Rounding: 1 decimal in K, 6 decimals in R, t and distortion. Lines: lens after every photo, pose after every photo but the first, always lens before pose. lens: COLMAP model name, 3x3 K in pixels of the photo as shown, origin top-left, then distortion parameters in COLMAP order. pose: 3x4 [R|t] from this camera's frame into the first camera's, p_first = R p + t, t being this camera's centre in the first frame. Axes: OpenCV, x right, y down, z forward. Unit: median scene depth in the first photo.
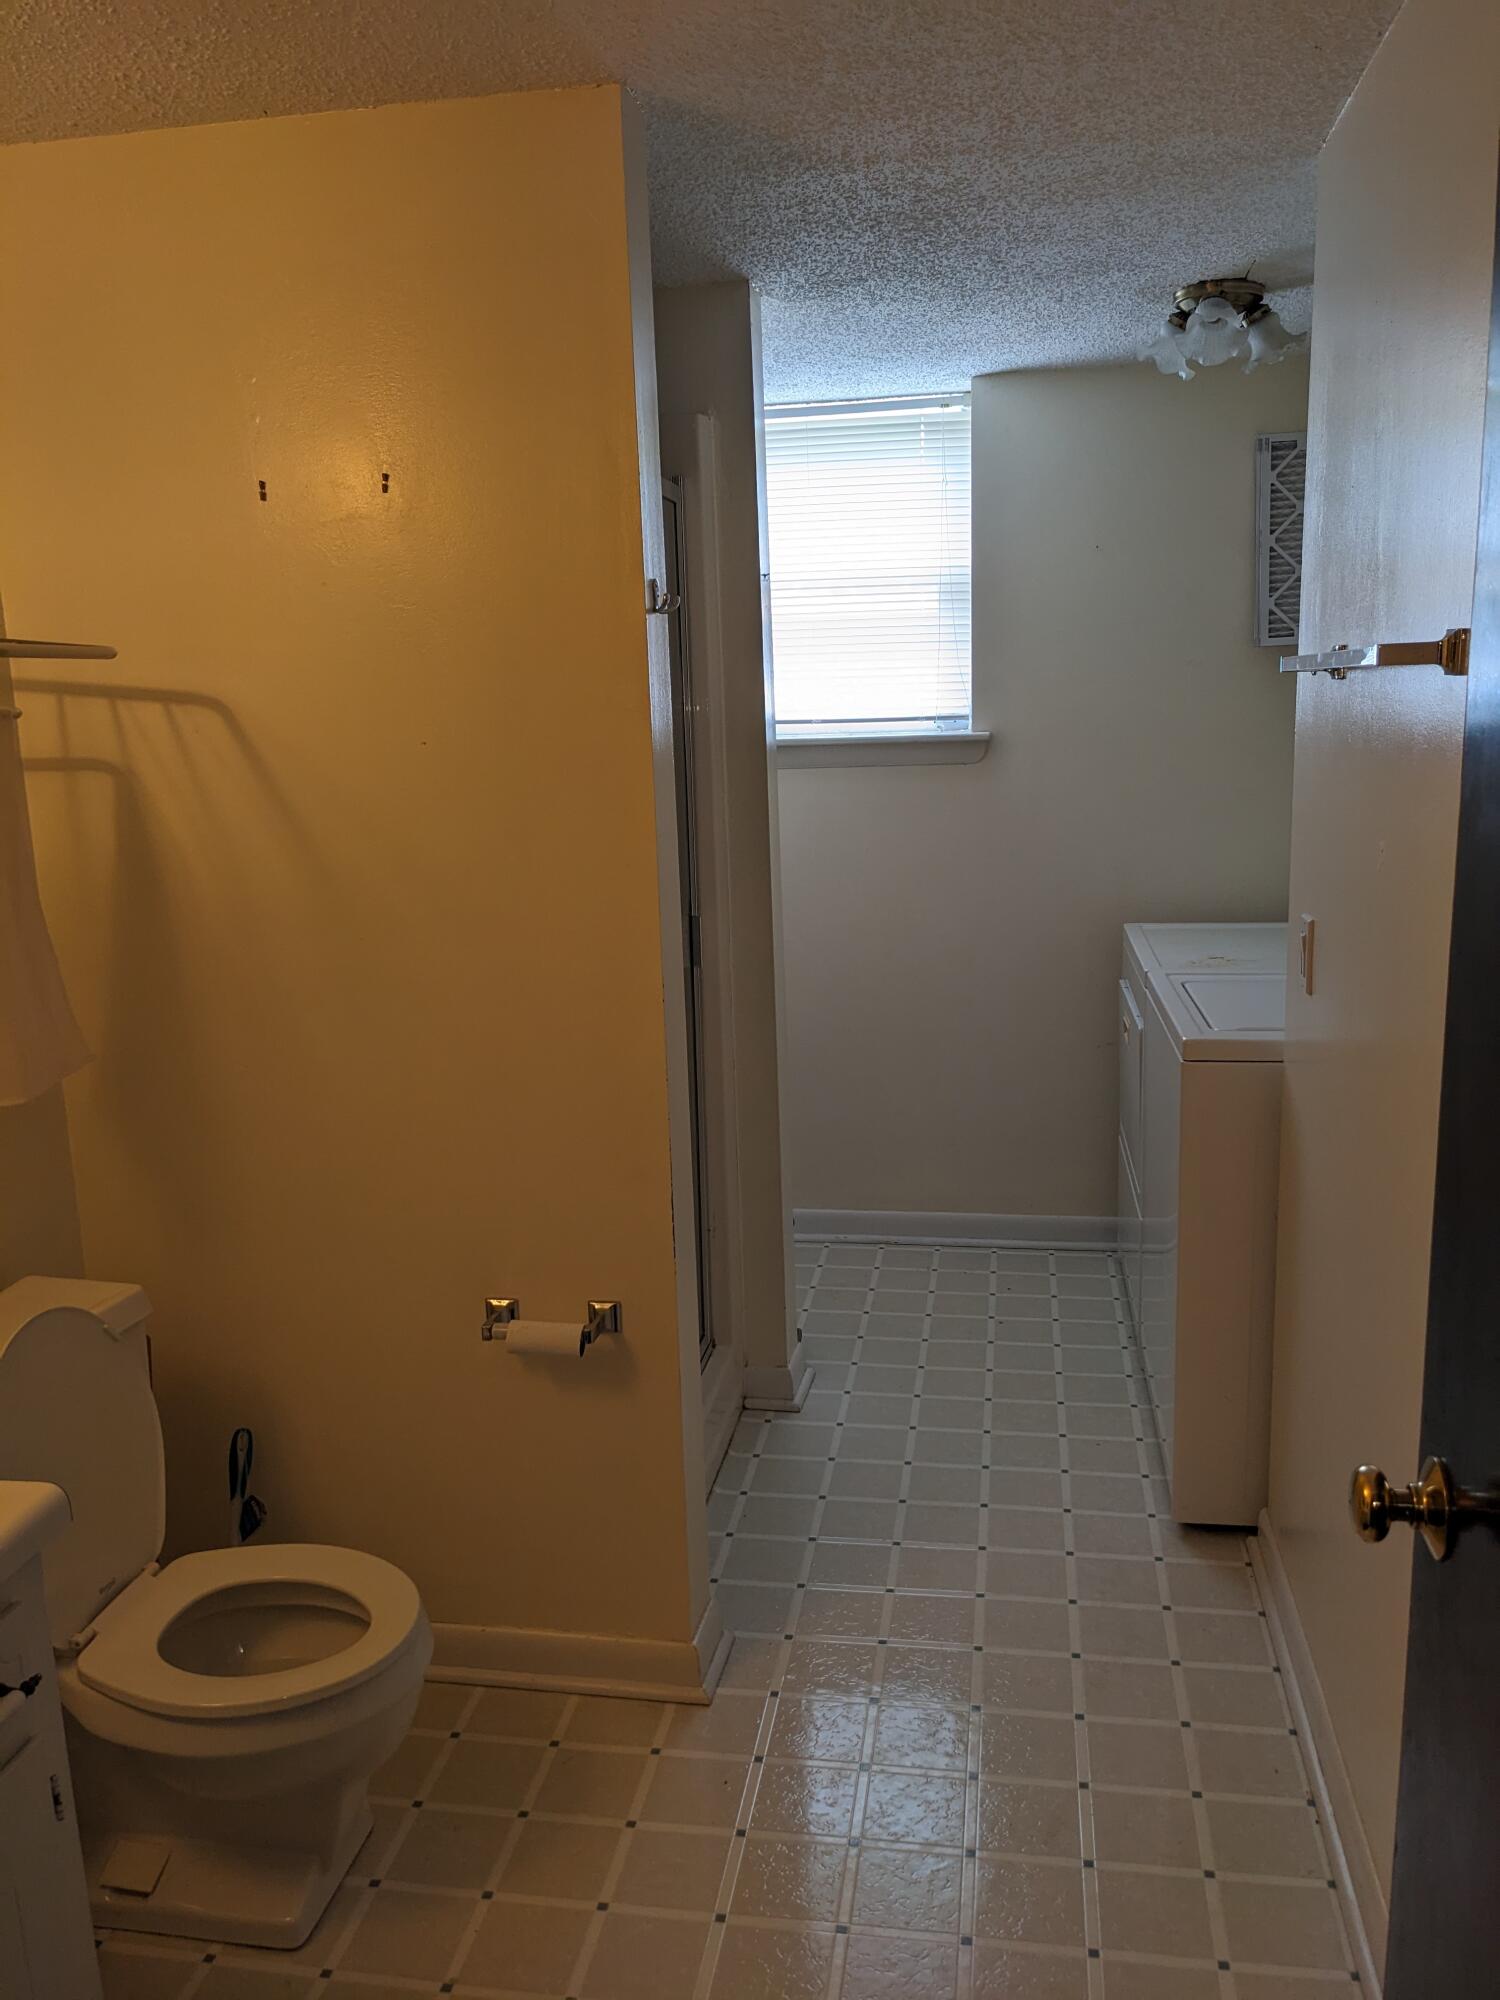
lens RADIAL K [[1574.0, 0, 760.5], [0, 1574.0, 997.5], [0, 0, 1]] dist [0.043825, -0.072192]
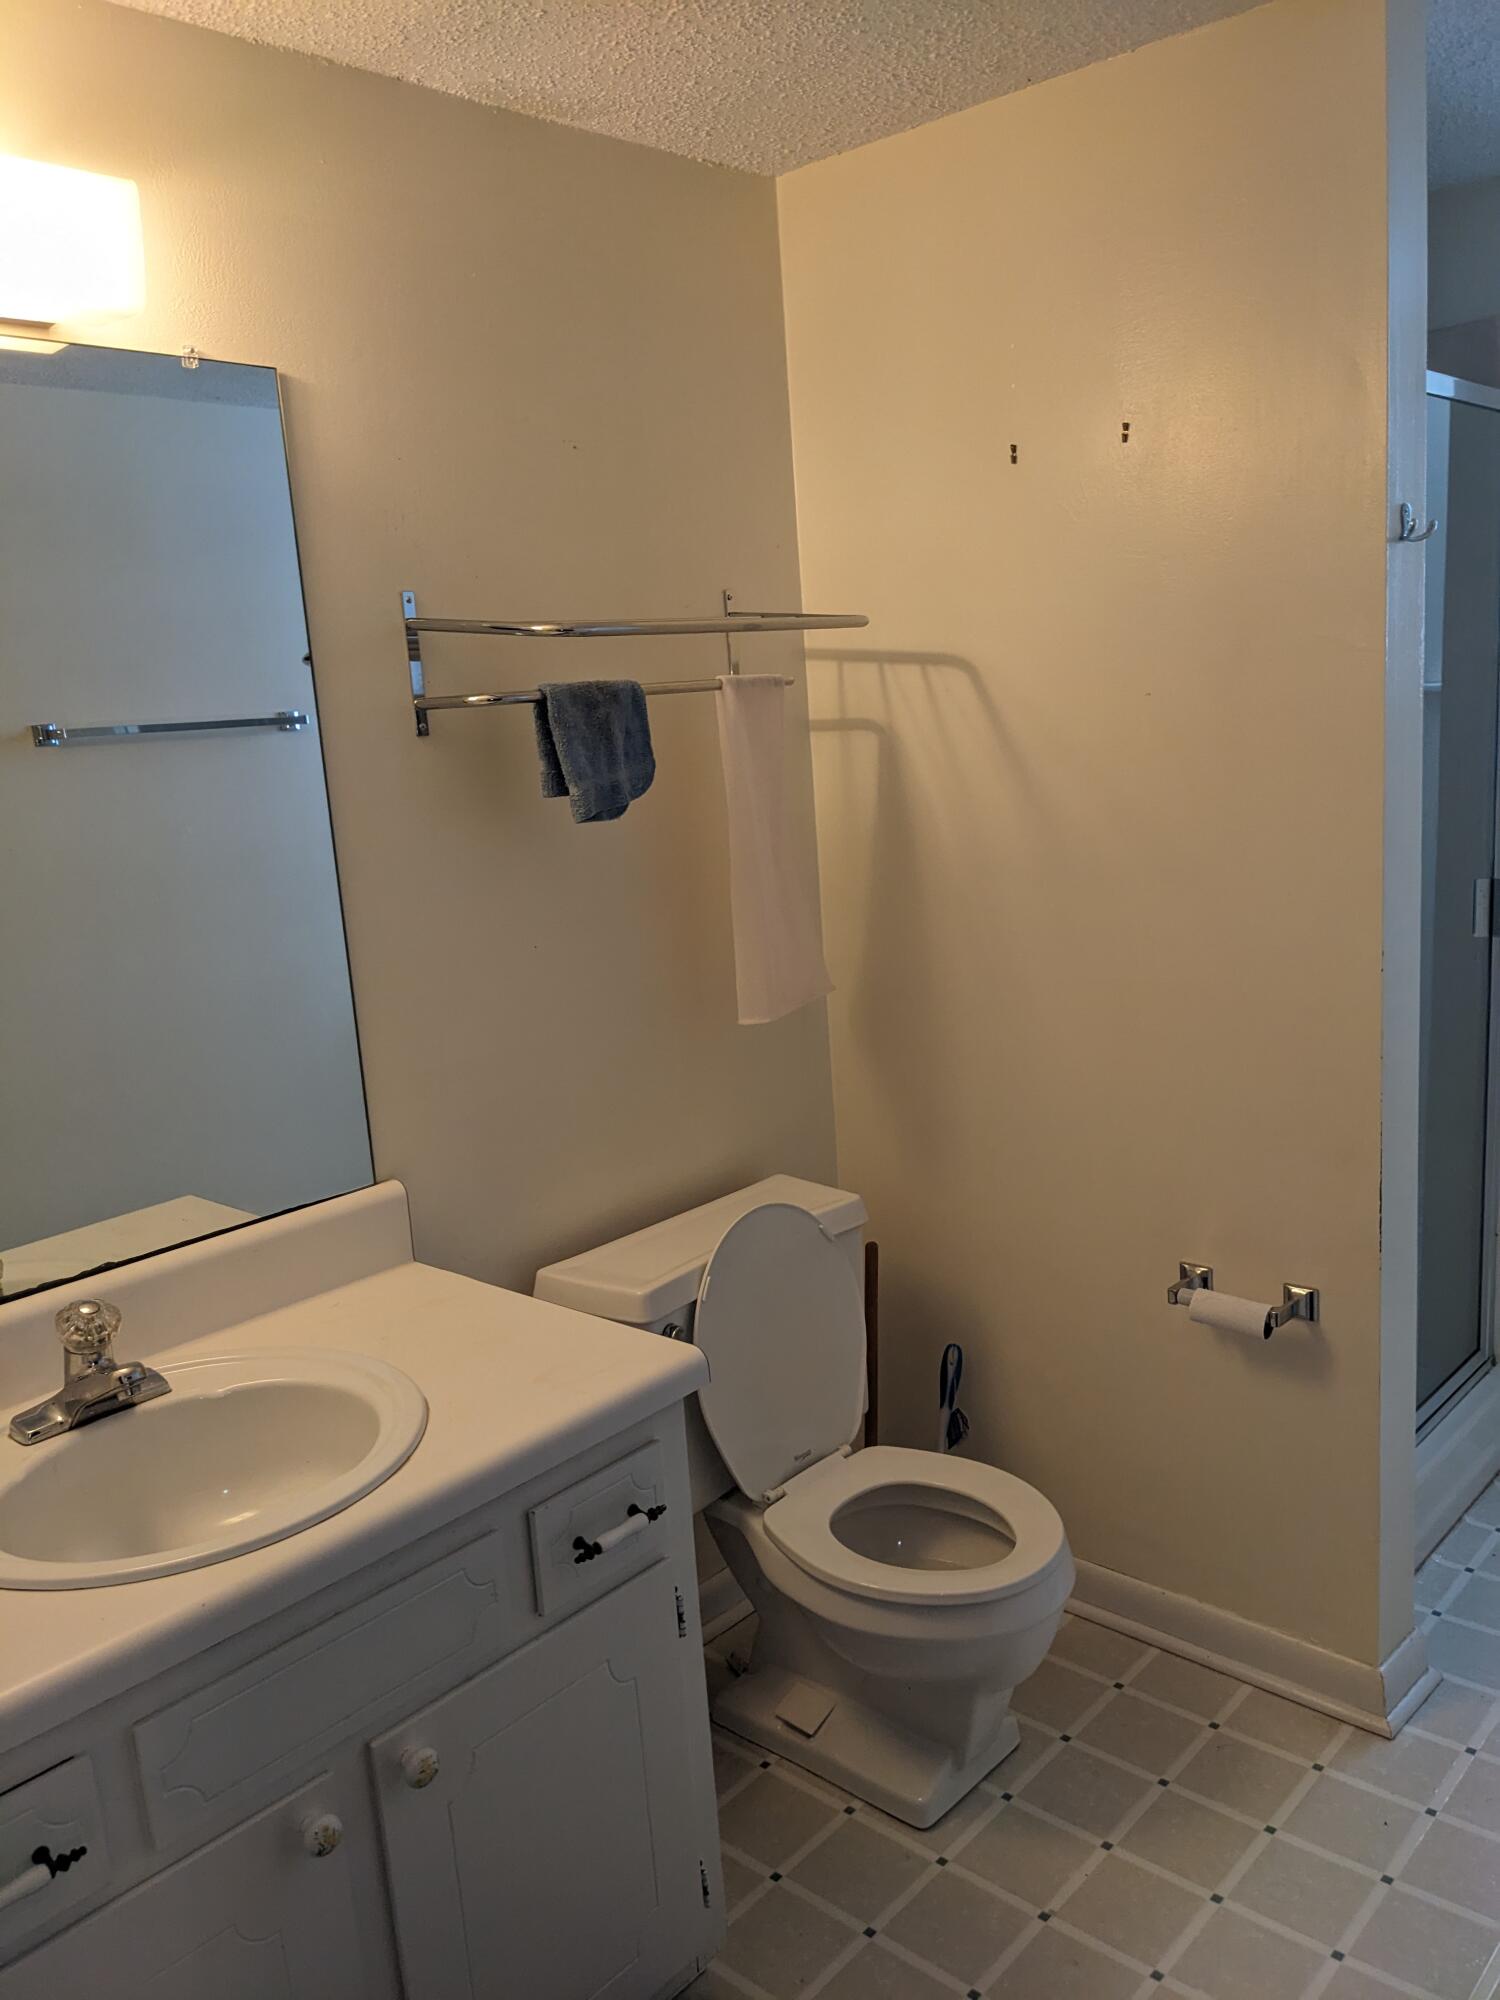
lens RADIAL K [[1574.0, 0, 760.2], [0, 1574.0, 999.8], [0, 0, 1]] dist [0.043825, -0.072192]
pose [[0.843659, 0.075173, -0.531590, 0.123740], [-0.059304, 0.997138, 0.046888, -0.002842], [0.533594, -0.008032, 0.845703, 0.032895]]
